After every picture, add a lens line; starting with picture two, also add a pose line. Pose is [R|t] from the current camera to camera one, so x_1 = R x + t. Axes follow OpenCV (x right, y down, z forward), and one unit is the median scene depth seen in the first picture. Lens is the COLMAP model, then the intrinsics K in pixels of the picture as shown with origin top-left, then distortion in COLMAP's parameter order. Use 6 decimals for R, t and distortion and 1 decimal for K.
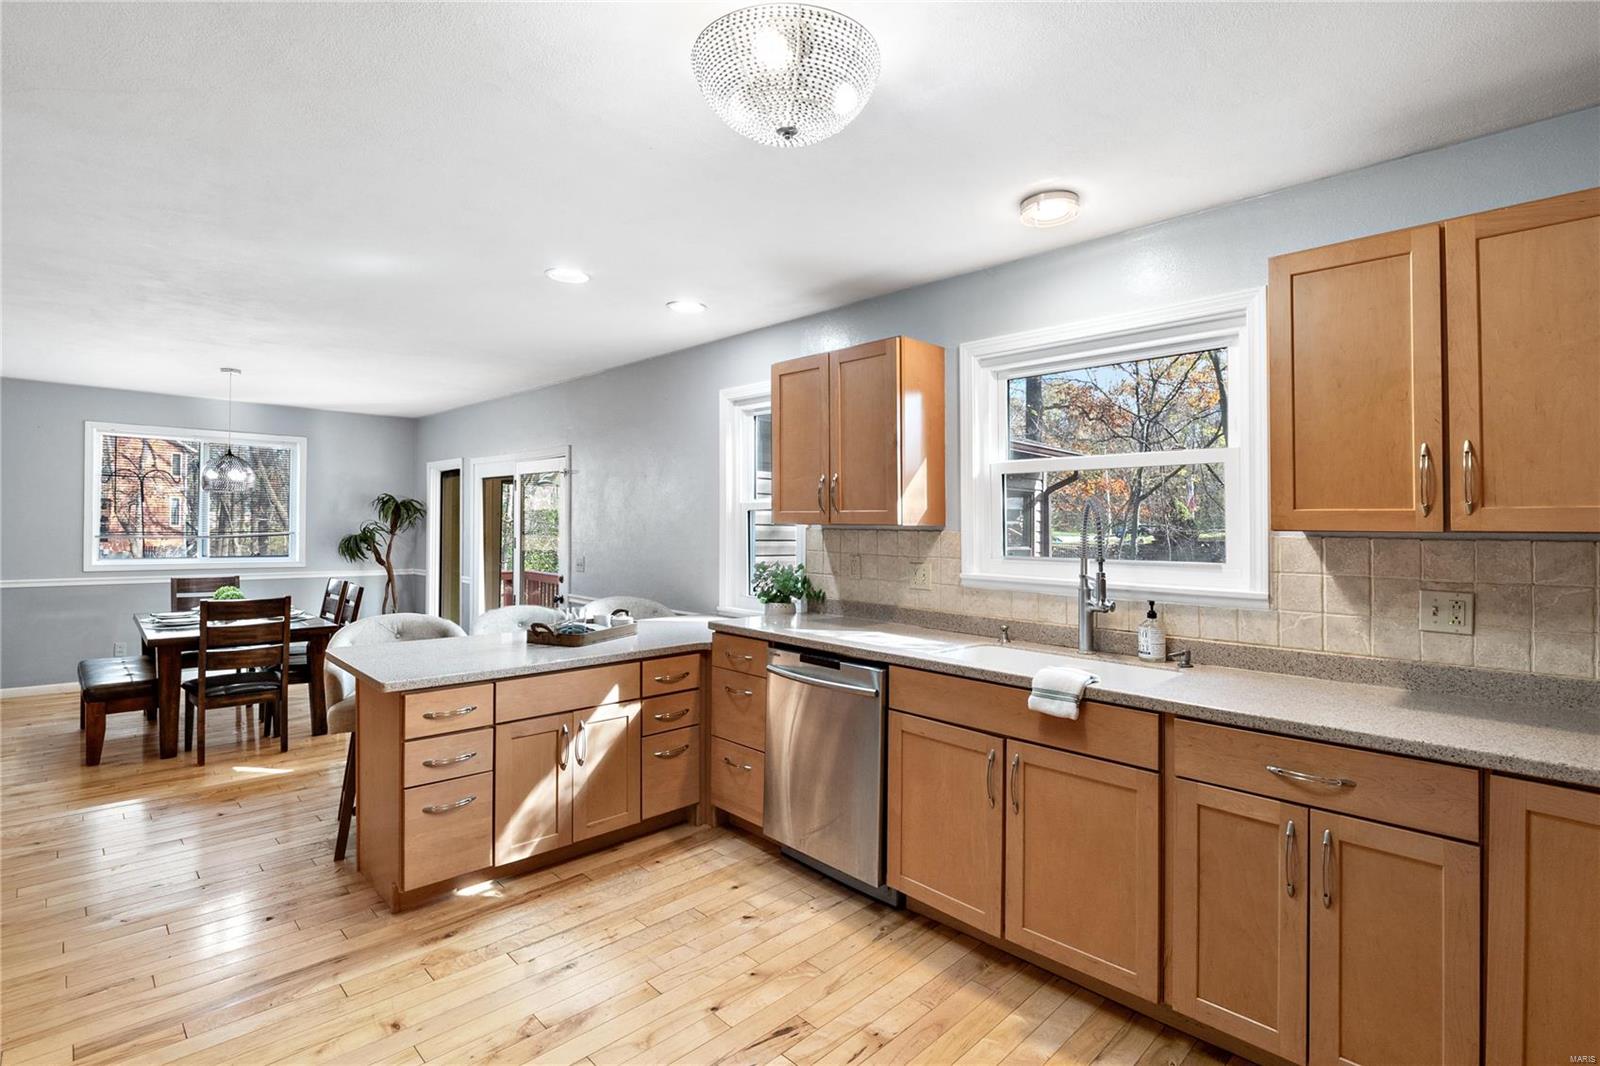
lens RADIAL K [[738.7, 0, 801.3], [0, 738.7, 525.8], [0, 0, 1]] dist [-0.019431, -0.002102]
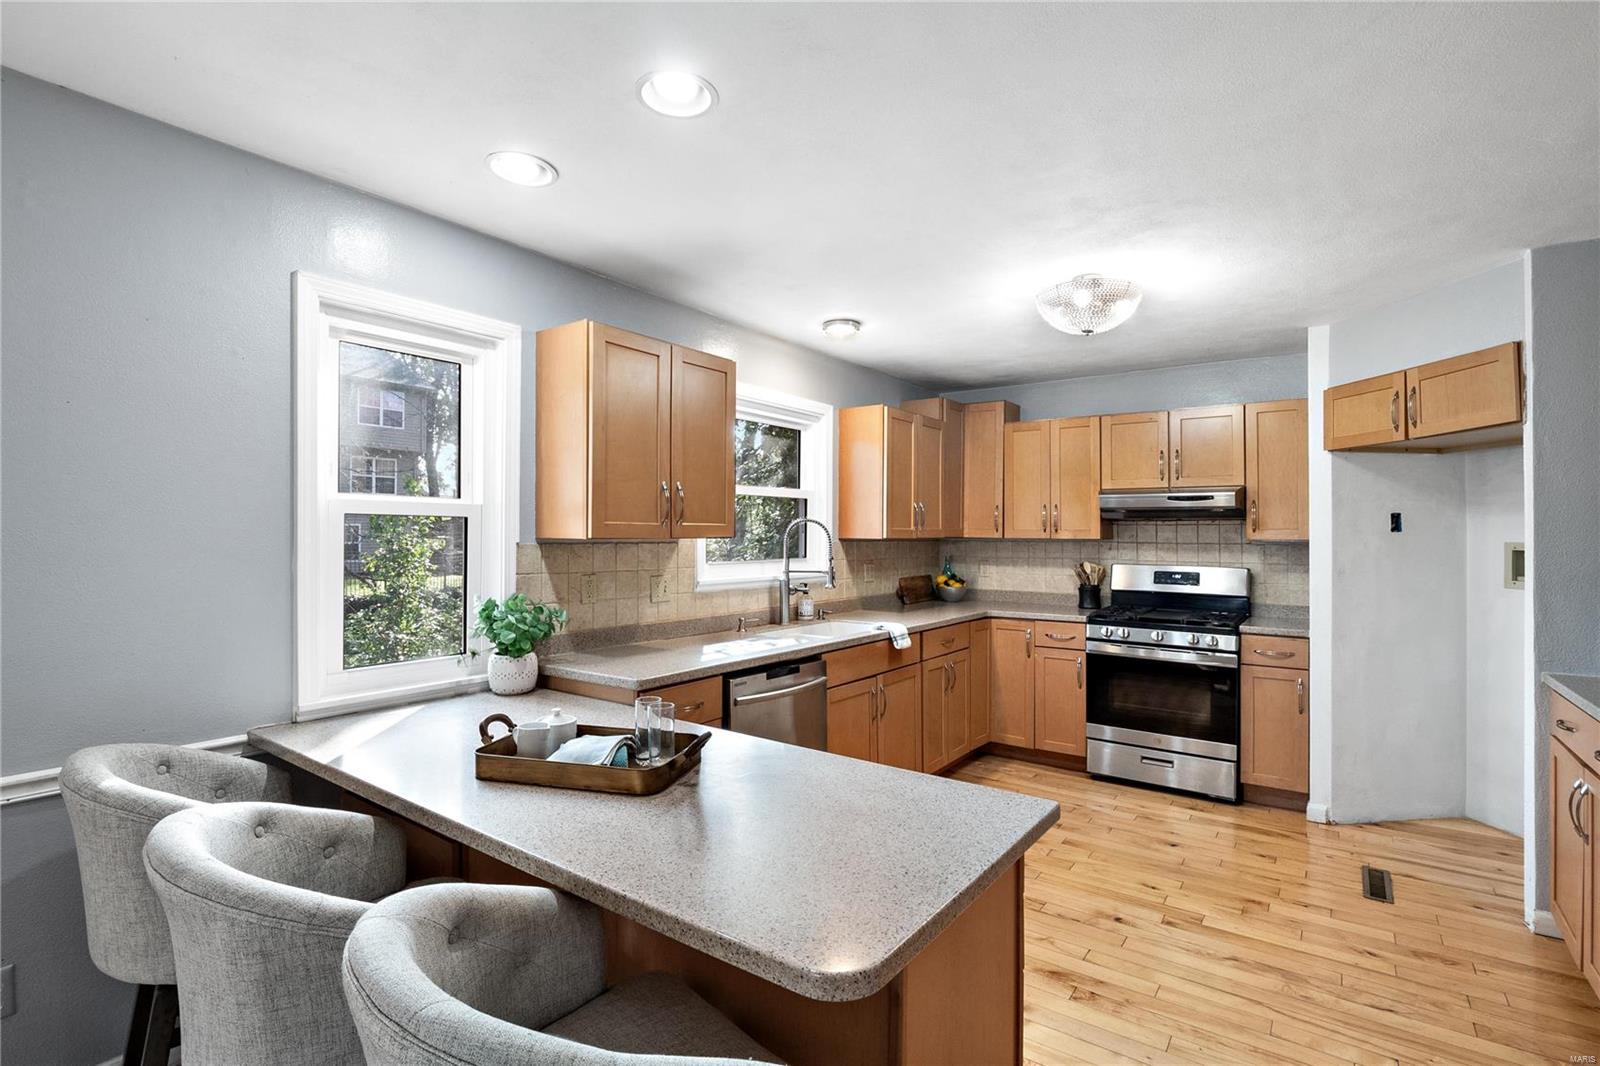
lens RADIAL K [[738.7, 0, 806.4], [0, 738.7, 526.5], [0, 0, 1]] dist [-0.019431, -0.002102]
pose [[-0.161500, -0.002766, 0.986869, -0.894588], [-0.005840, 0.999981, 0.001847, -0.019304], [-0.986856, -0.005465, -0.161513, 1.020249]]
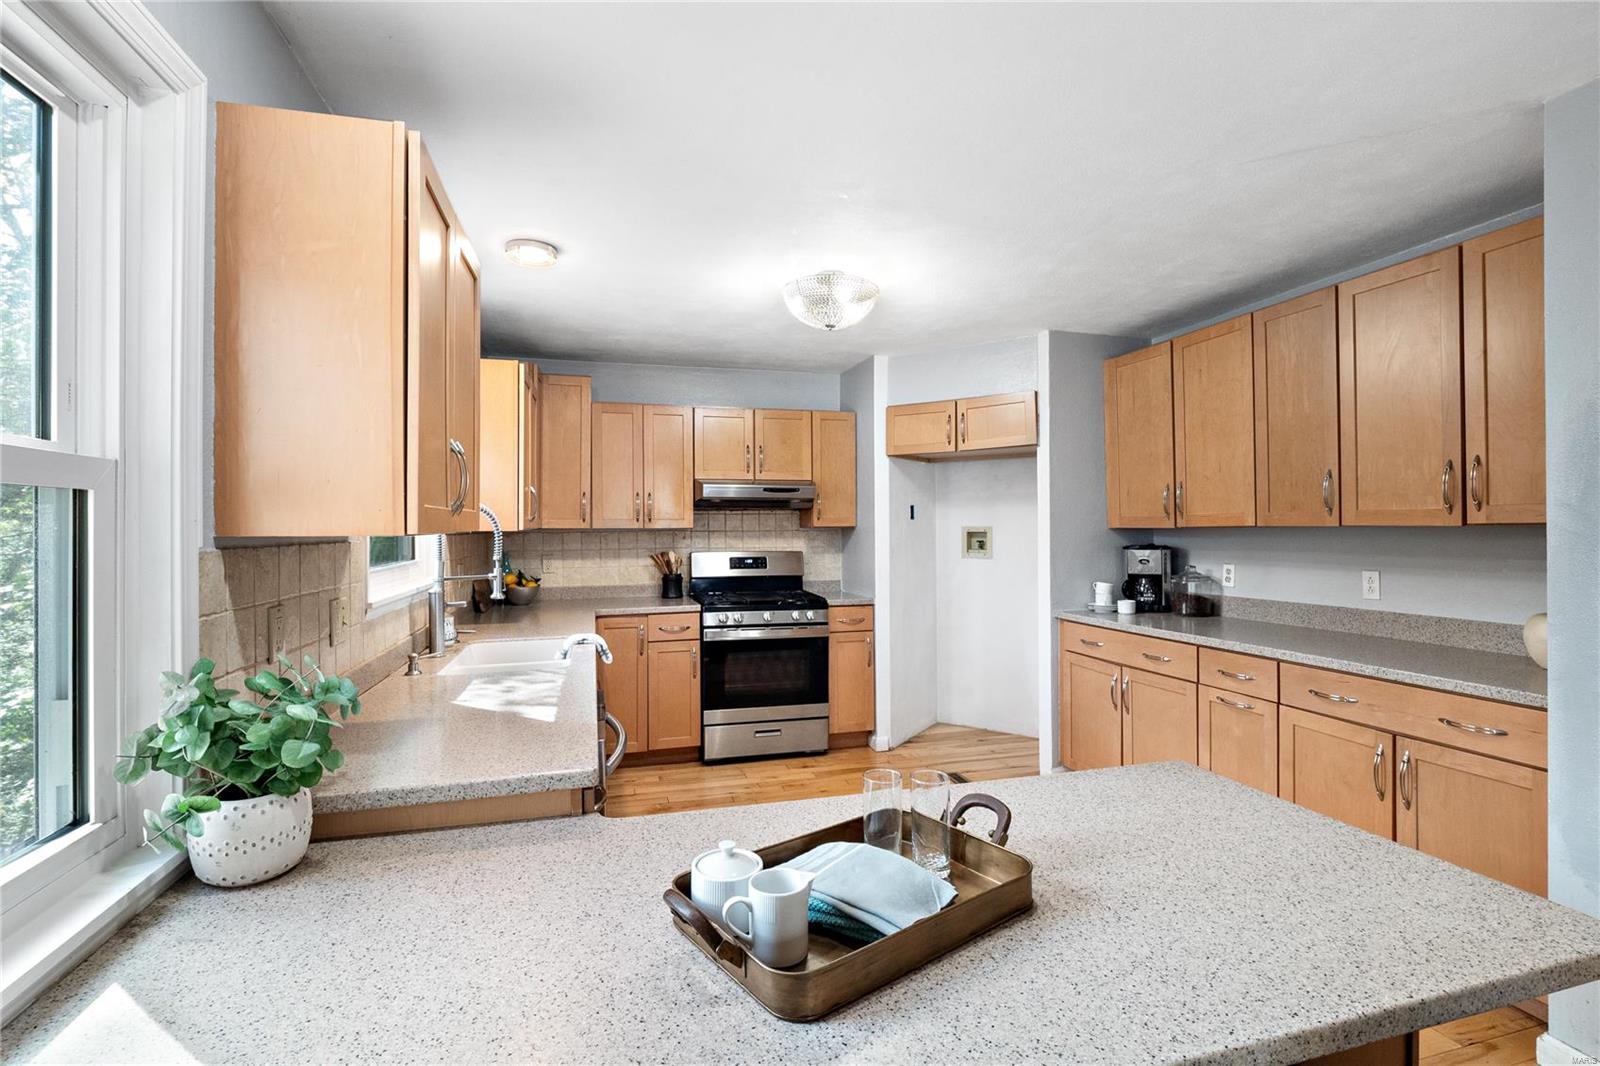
lens RADIAL K [[738.7, 0, 800.9], [0, 738.7, 522.6], [0, 0, 1]] dist [-0.019431, -0.002102]
pose [[-0.871831, -0.006212, 0.489767, -0.438116], [-0.004616, 0.999979, 0.004466, -0.012967], [-0.489785, 0.001633, -0.871842, 1.408464]]
